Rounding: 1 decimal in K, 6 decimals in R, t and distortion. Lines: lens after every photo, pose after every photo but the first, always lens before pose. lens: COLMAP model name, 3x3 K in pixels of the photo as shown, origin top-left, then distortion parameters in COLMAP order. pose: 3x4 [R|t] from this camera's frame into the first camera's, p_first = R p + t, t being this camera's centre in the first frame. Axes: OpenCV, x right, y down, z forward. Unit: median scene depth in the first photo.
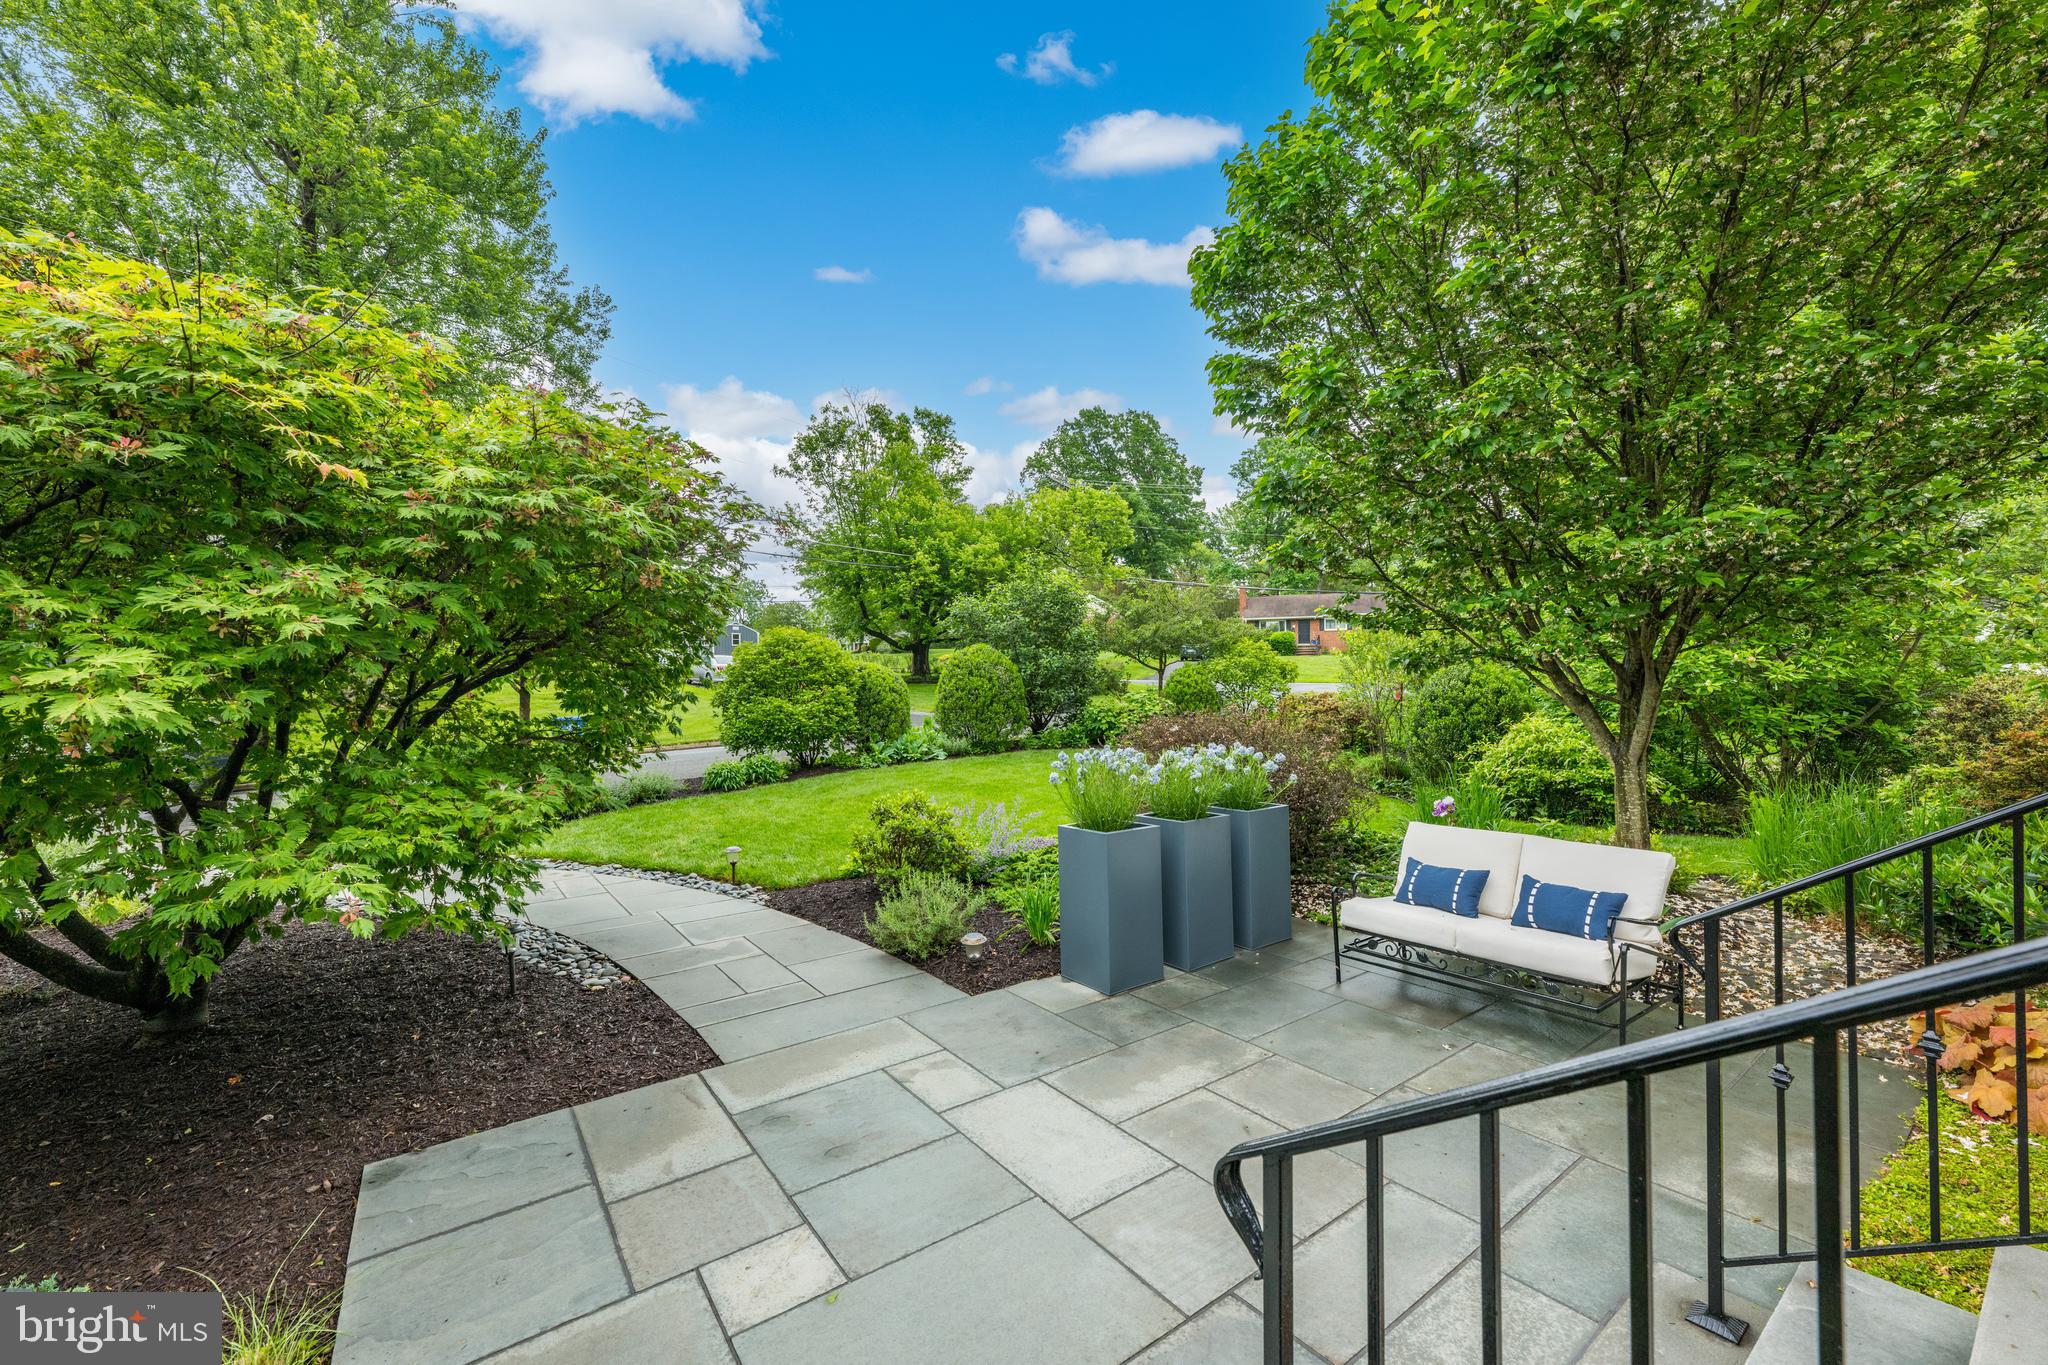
lens RADIAL K [[810.1, 0, 1025.4], [0, 810.1, 695.7], [0, 0, 1]] dist [-0.003423, -0.000110]
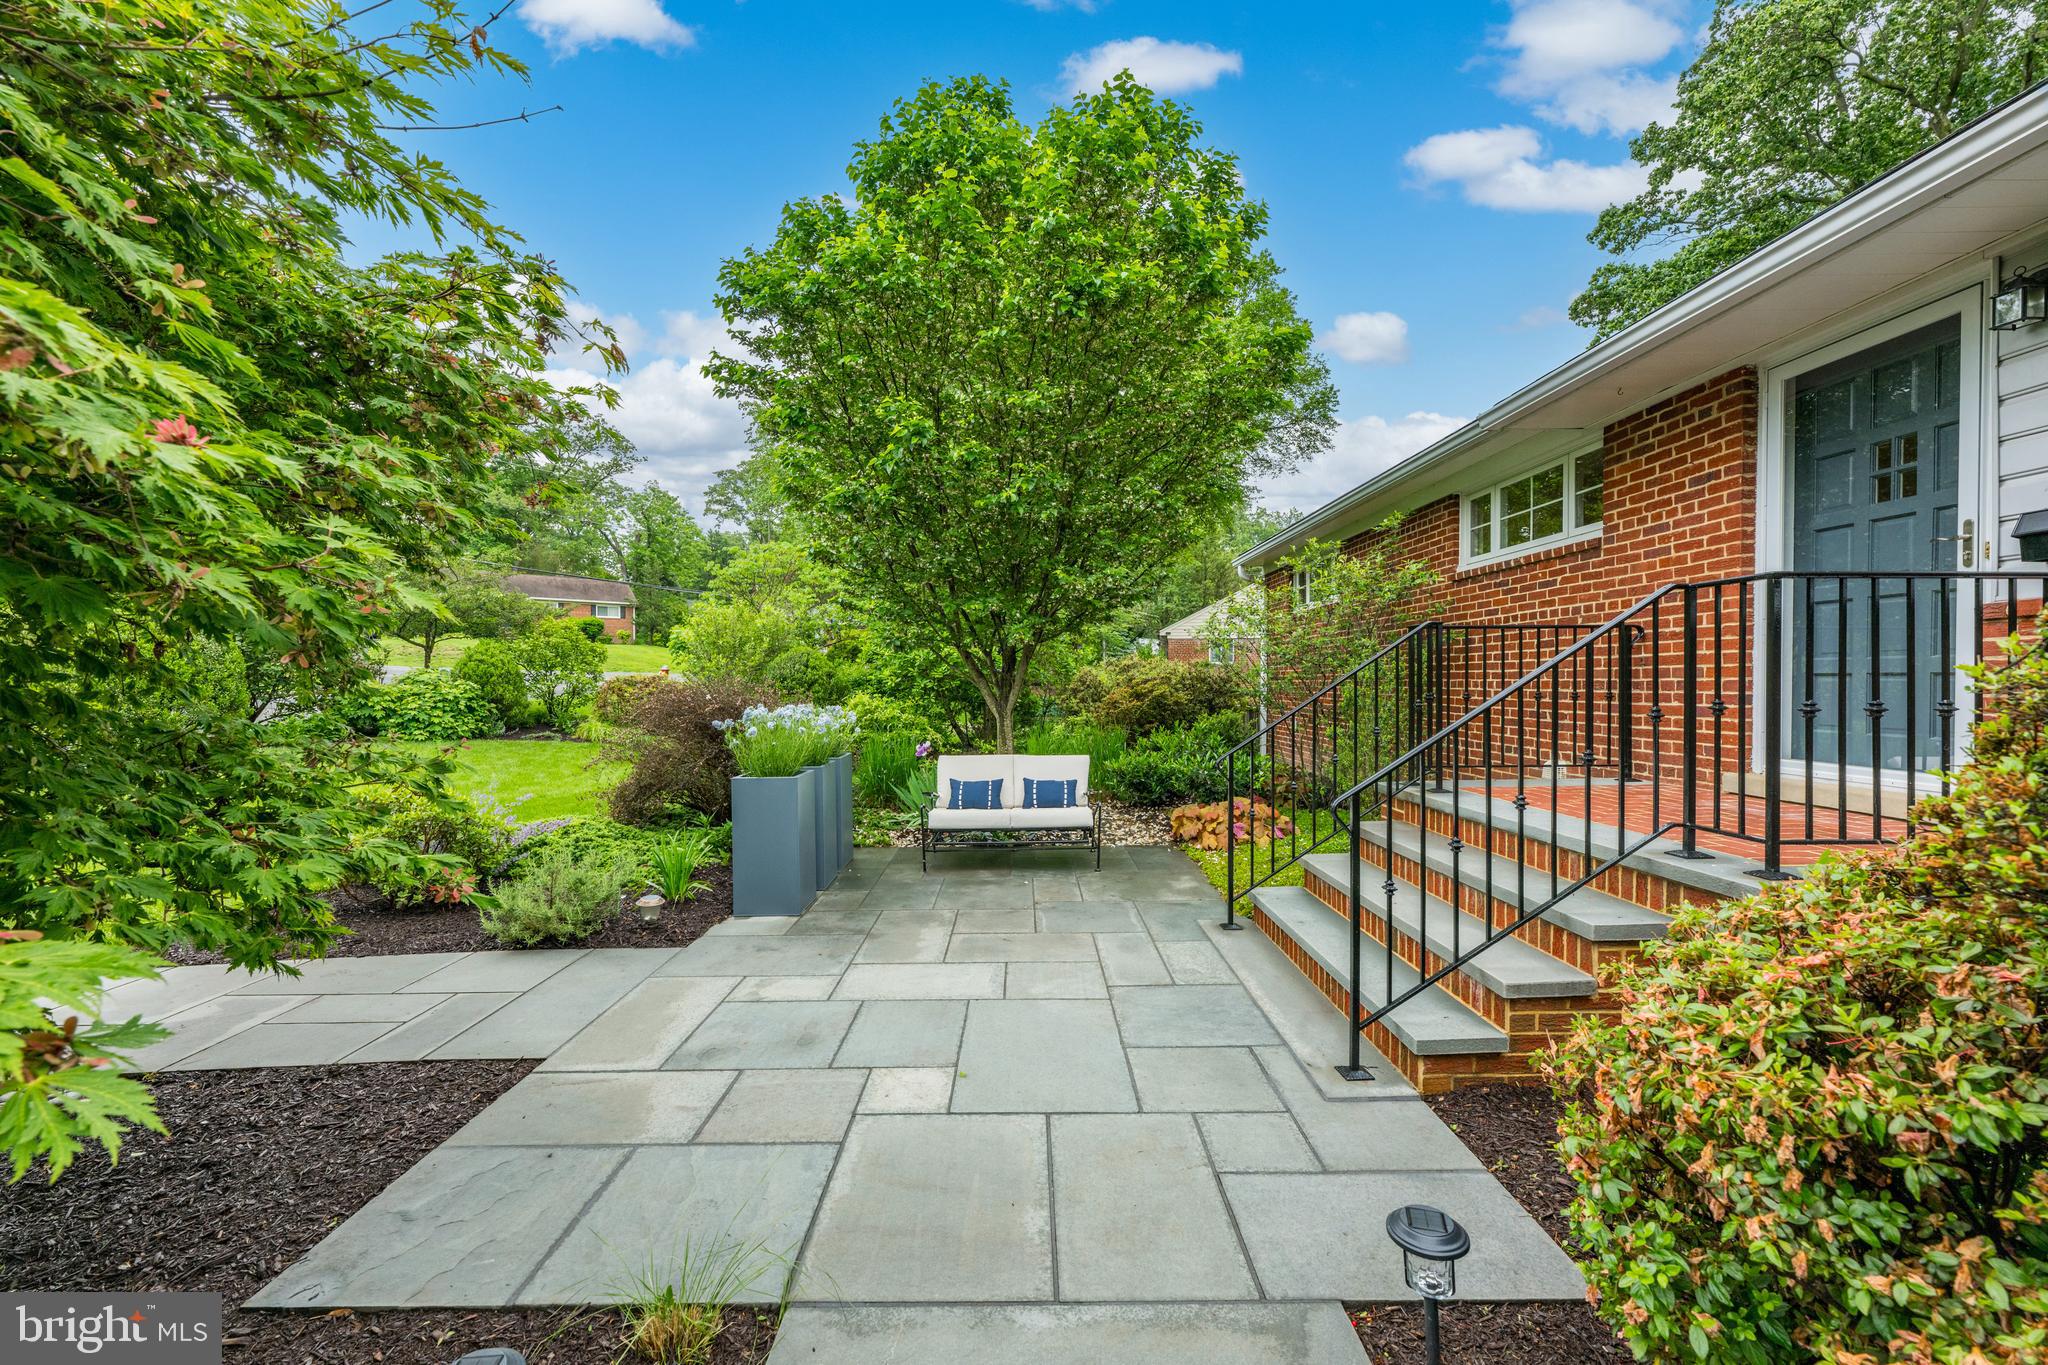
lens RADIAL K [[810.1, 0, 1025.4], [0, 810.1, 695.7], [0, 0, 1]] dist [-0.003423, -0.000110]
pose [[0.586973, -0.004691, 0.809593, -0.686248], [-0.003055, 0.999963, 0.008009, 0.046046], [-0.809601, -0.007174, 0.586937, 0.056321]]
